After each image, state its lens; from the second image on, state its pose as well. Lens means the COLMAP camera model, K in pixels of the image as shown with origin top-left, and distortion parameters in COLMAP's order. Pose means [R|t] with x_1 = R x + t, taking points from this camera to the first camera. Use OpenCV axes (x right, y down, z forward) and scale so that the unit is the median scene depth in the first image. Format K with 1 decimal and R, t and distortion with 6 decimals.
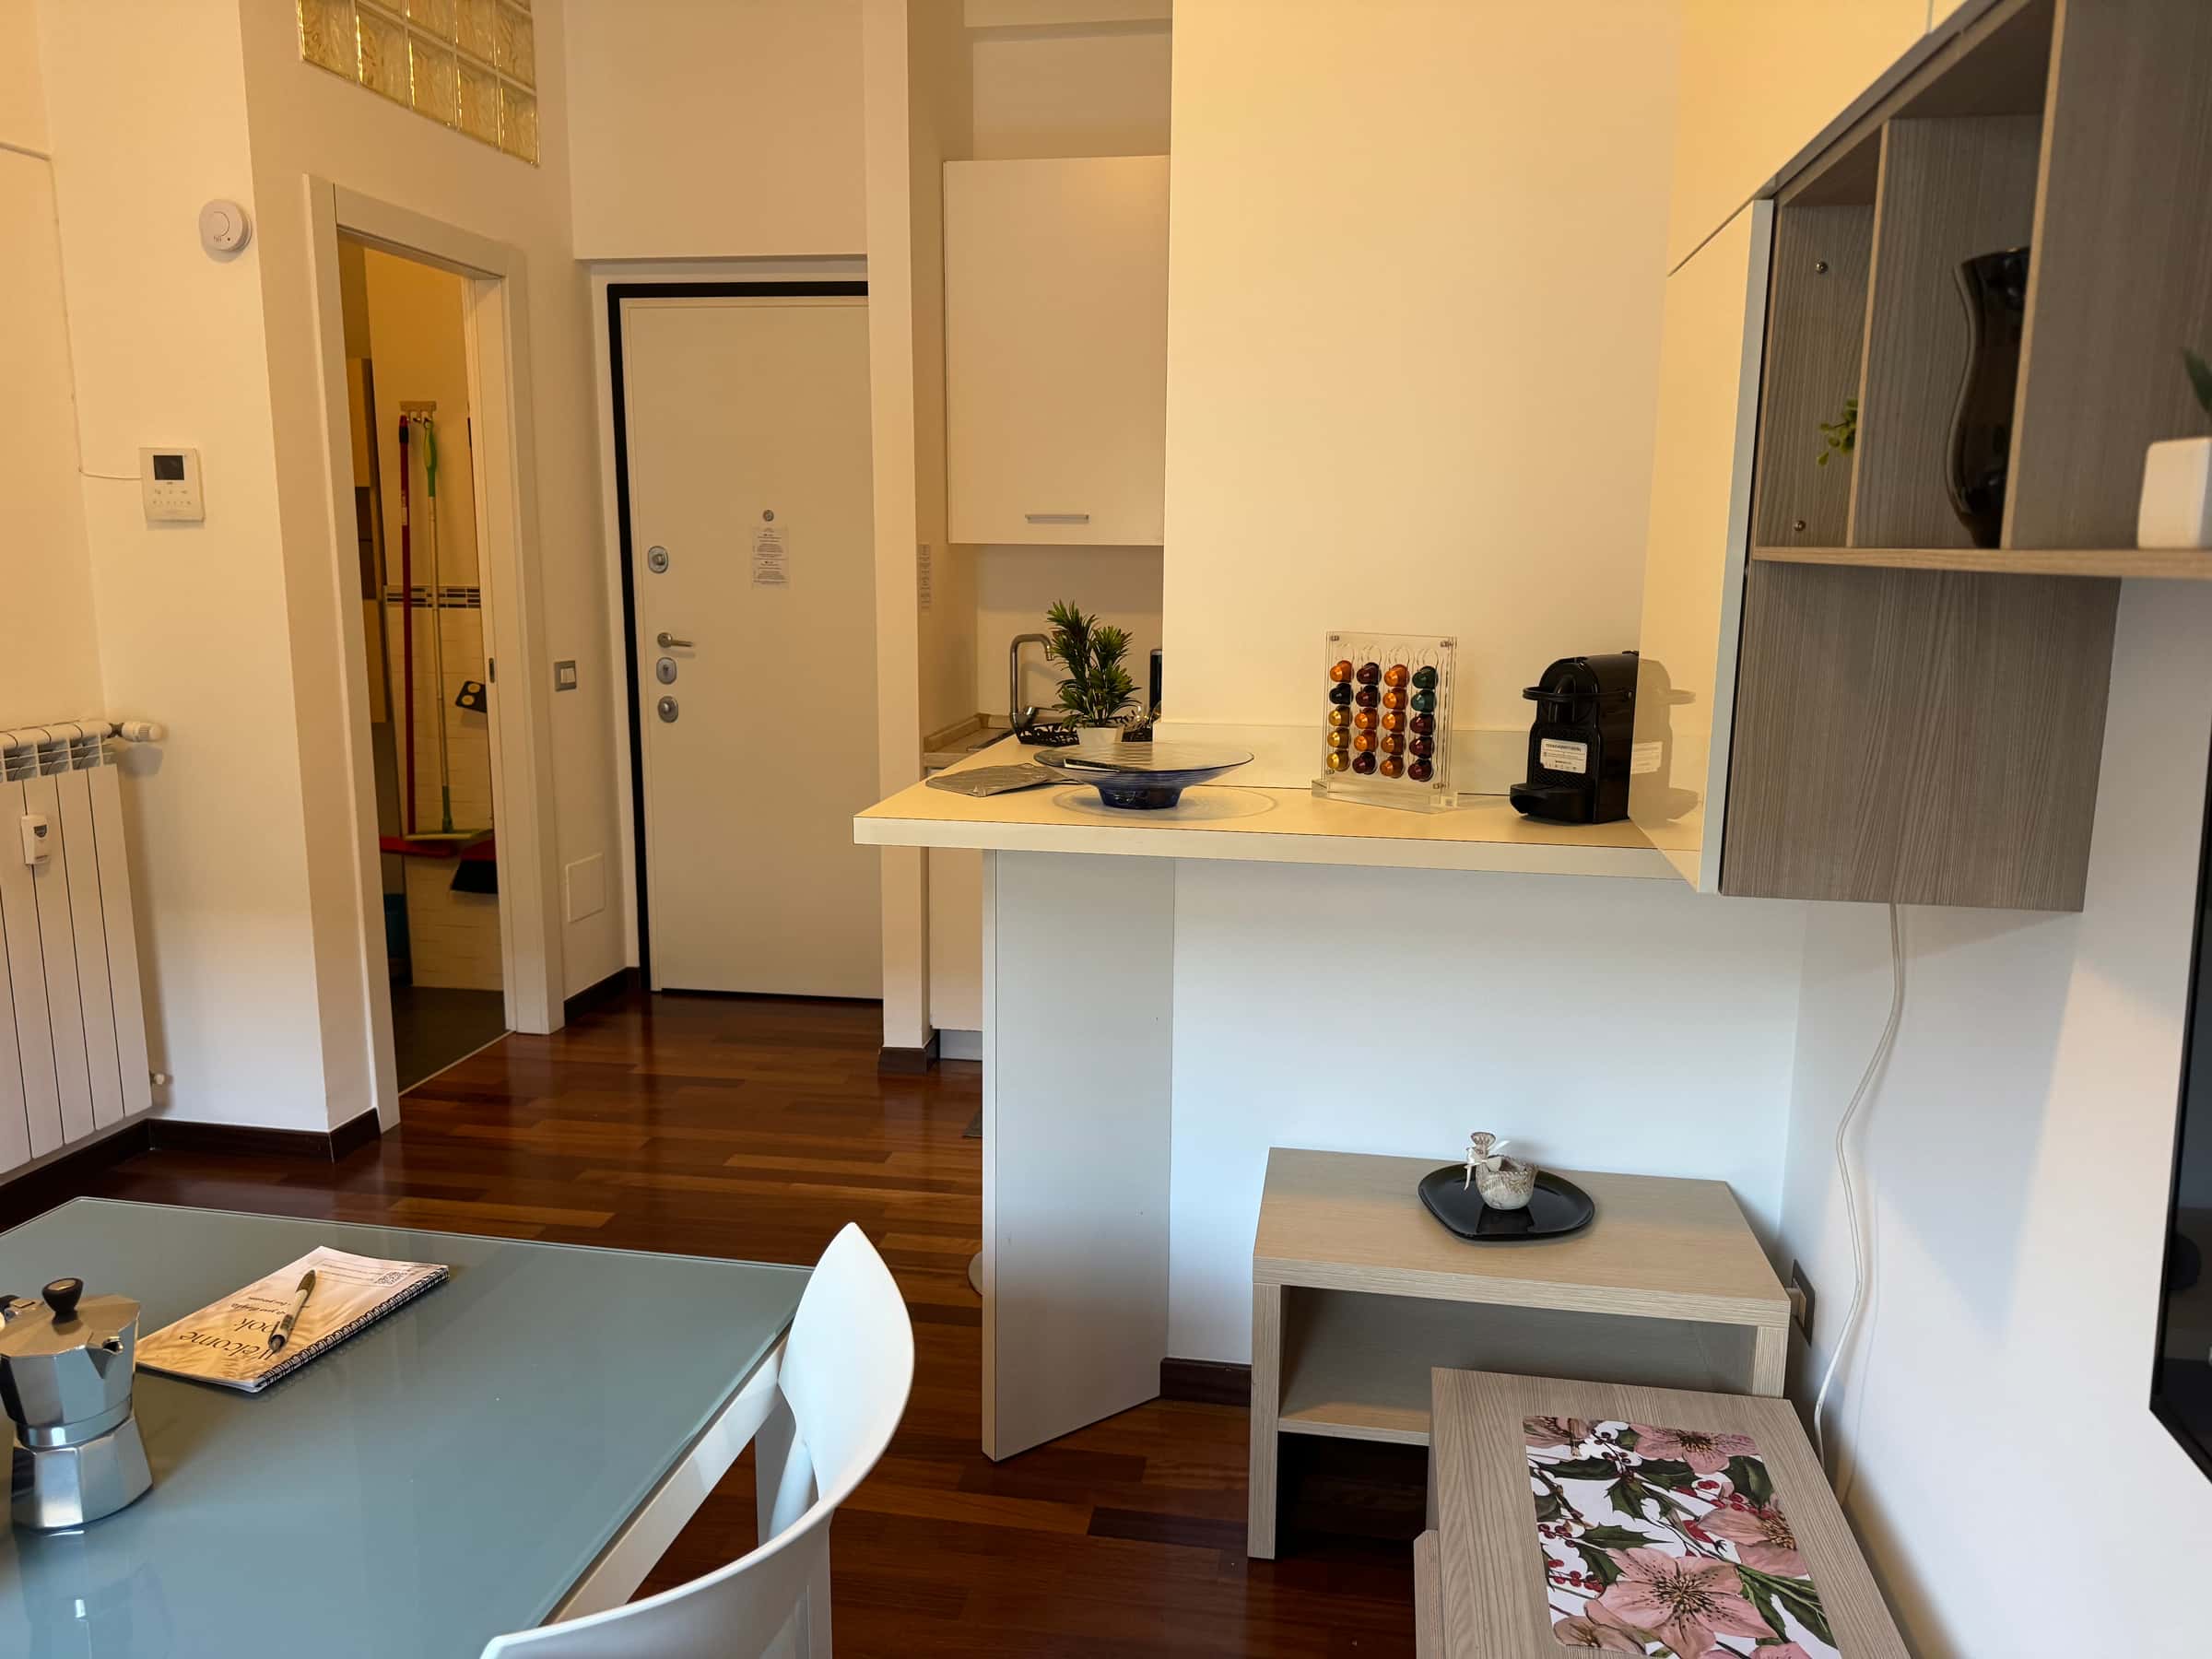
lens RADIAL K [[1546.7, 0, 1095.4], [0, 1546.7, 811.4], [0, 0, 1]] dist [0.059022, -0.090976]
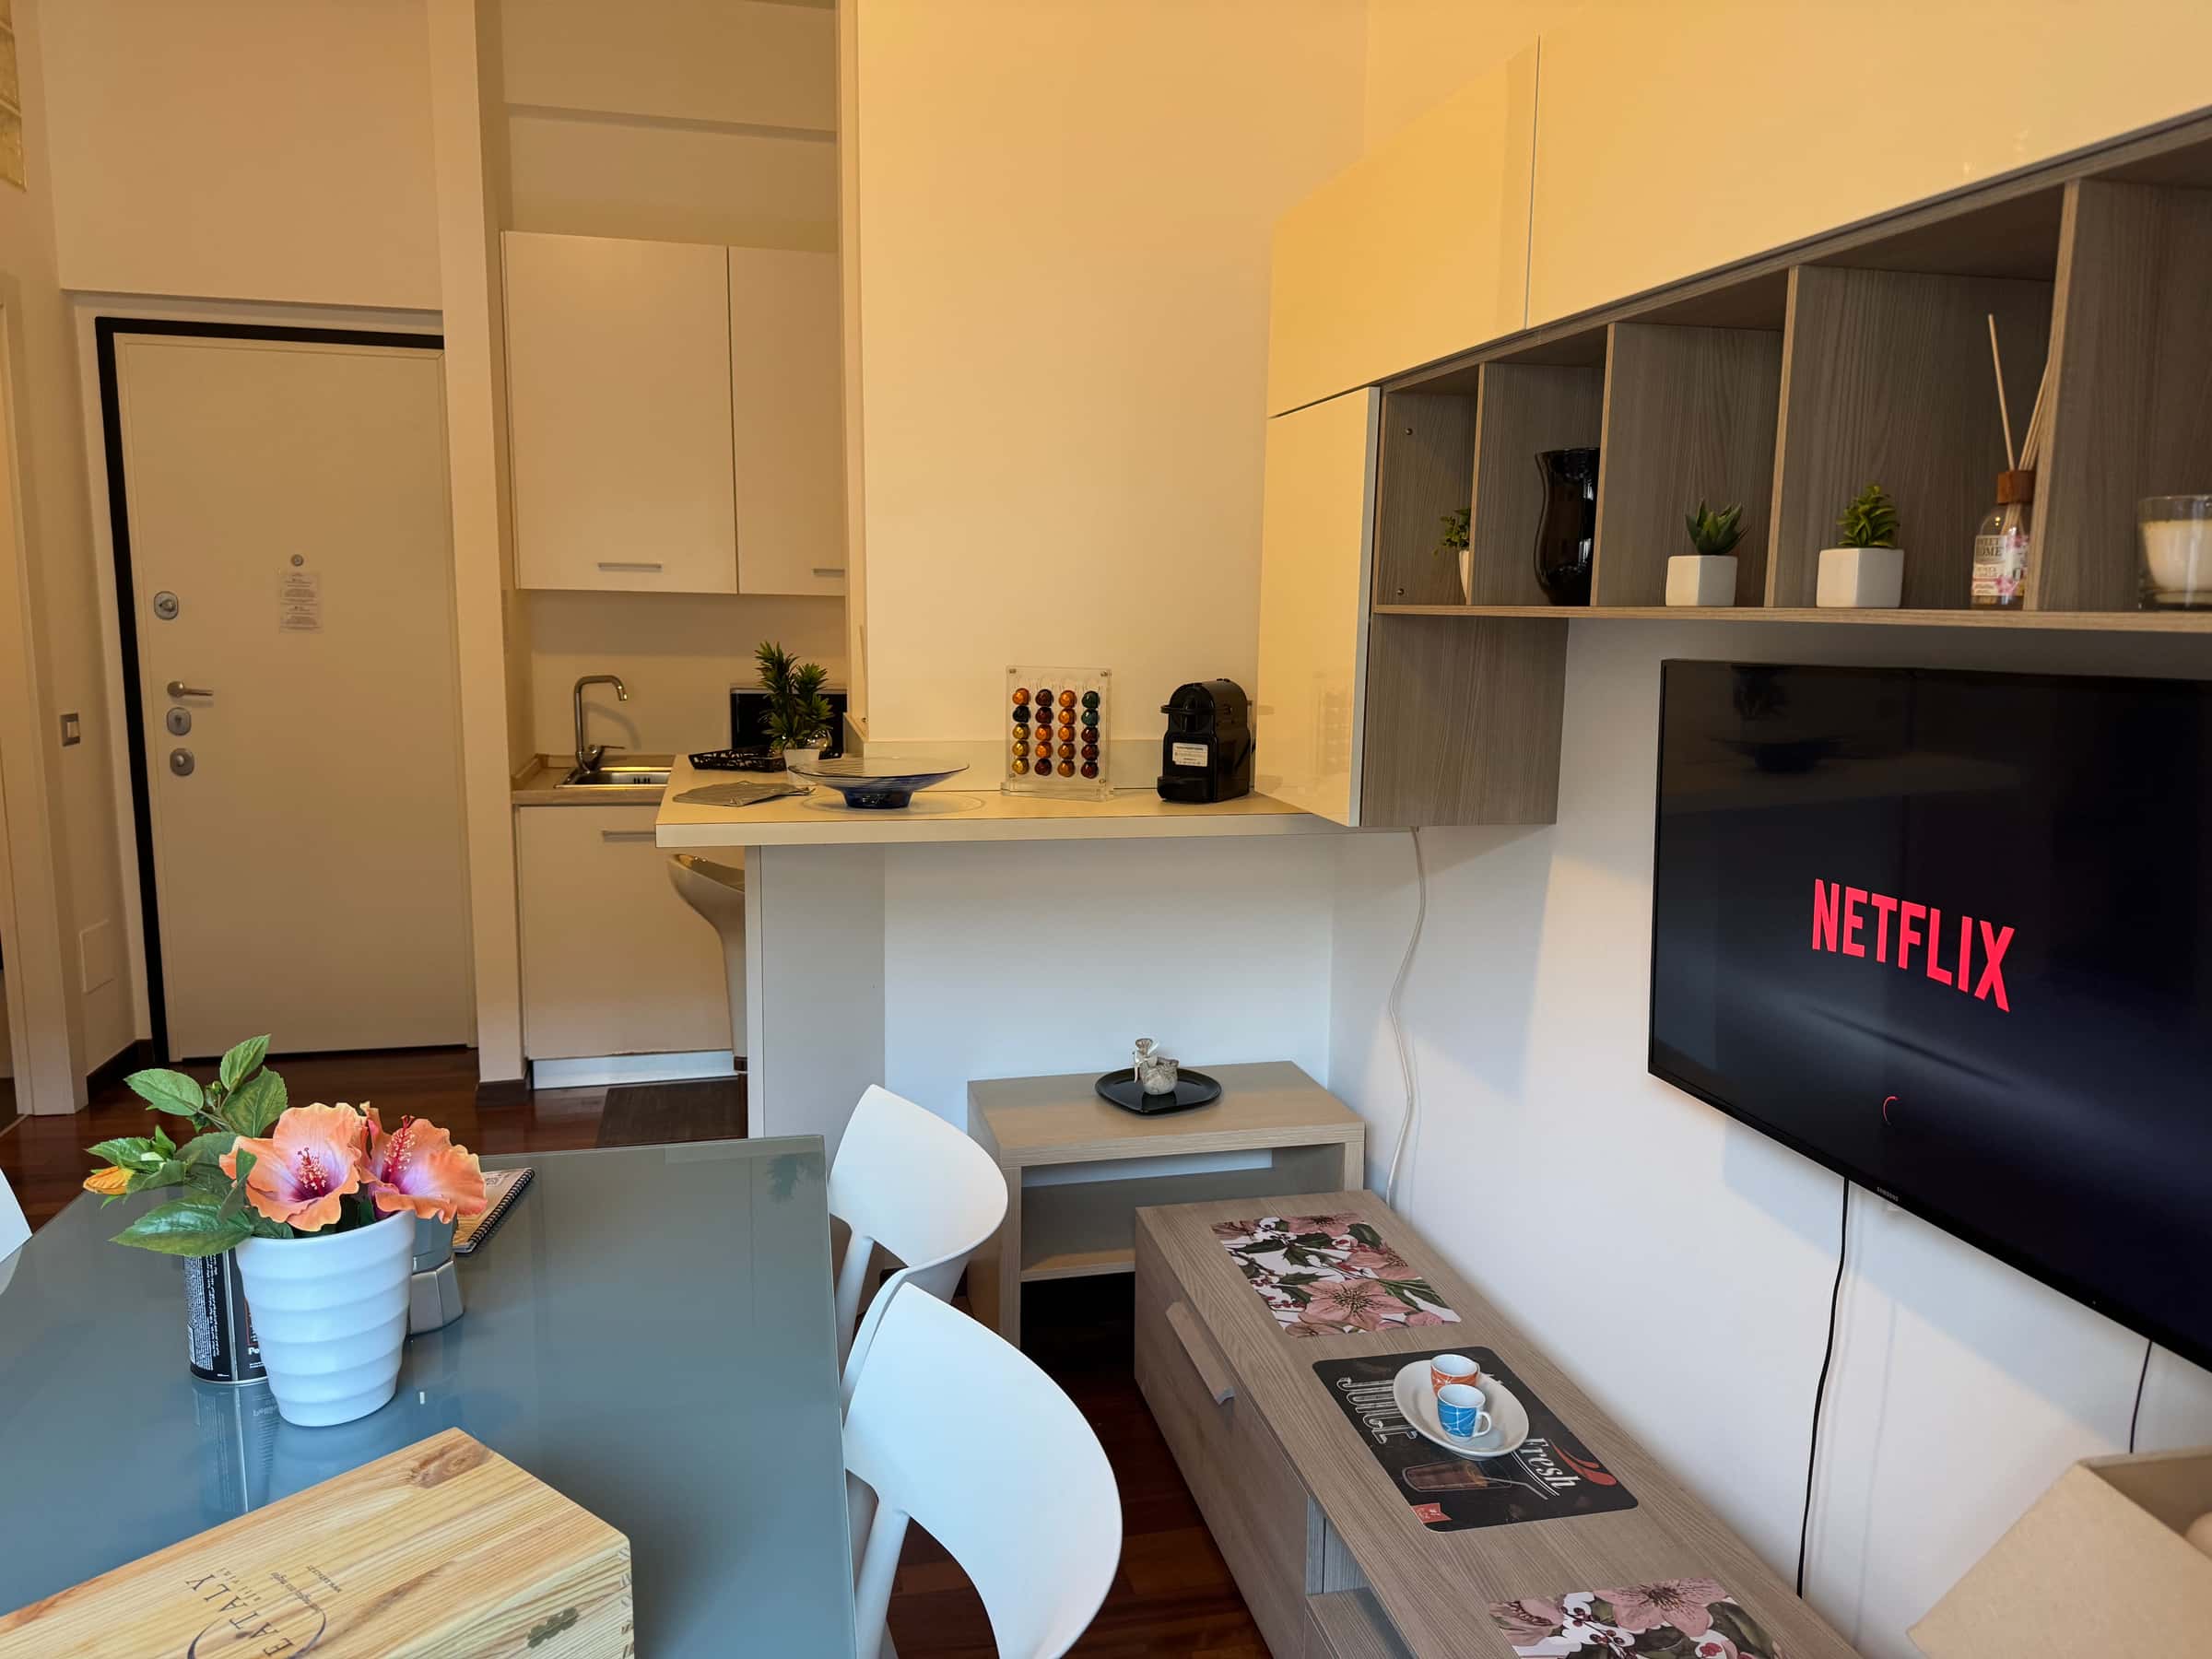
lens RADIAL K [[1546.7, 0, 1099.3], [0, 1546.7, 835.9], [0, 0, 1]] dist [0.059022, -0.090976]
pose [[0.918749, -0.053945, 0.391139, -0.295429], [0.059662, 0.998216, -0.002469, 0.033194], [-0.390308, 0.025604, 0.920328, -0.211875]]
